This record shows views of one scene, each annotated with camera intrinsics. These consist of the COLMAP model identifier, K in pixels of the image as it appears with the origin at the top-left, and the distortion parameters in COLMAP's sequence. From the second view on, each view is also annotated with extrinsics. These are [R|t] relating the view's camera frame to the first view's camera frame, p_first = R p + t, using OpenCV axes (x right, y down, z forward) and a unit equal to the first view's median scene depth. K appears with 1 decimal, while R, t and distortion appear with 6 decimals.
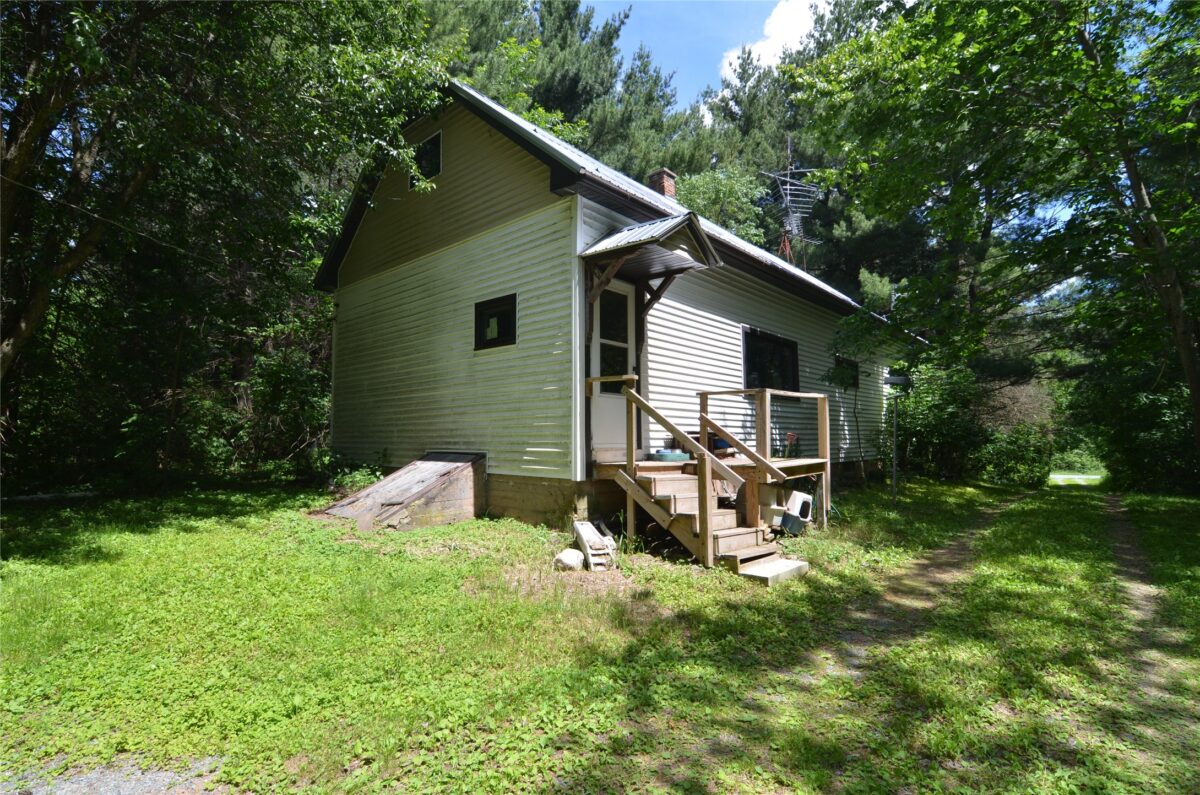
lens RADIAL K [[572.5, 0, 600.4], [0, 572.5, 407.7], [0, 0, 1]] dist [-0.016225, -0.004453]
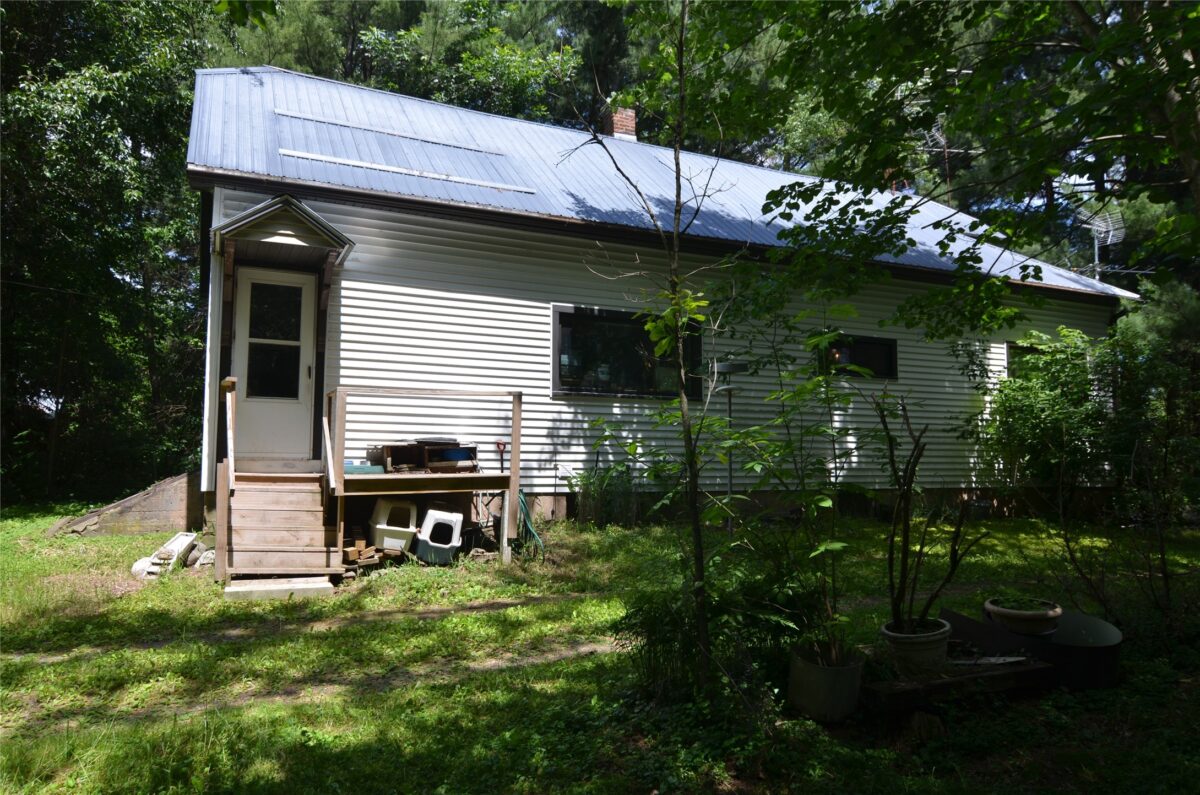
lens RADIAL K [[808.5, 0, 601.5], [0, 808.5, 391.8], [0, 0, 1]] dist [0.000488, -0.000599]
pose [[0.914711, -0.030854, -0.402928, 0.754138], [0.015315, 0.999011, -0.041732, 0.020533], [0.403817, 0.032002, 0.914280, 0.026596]]
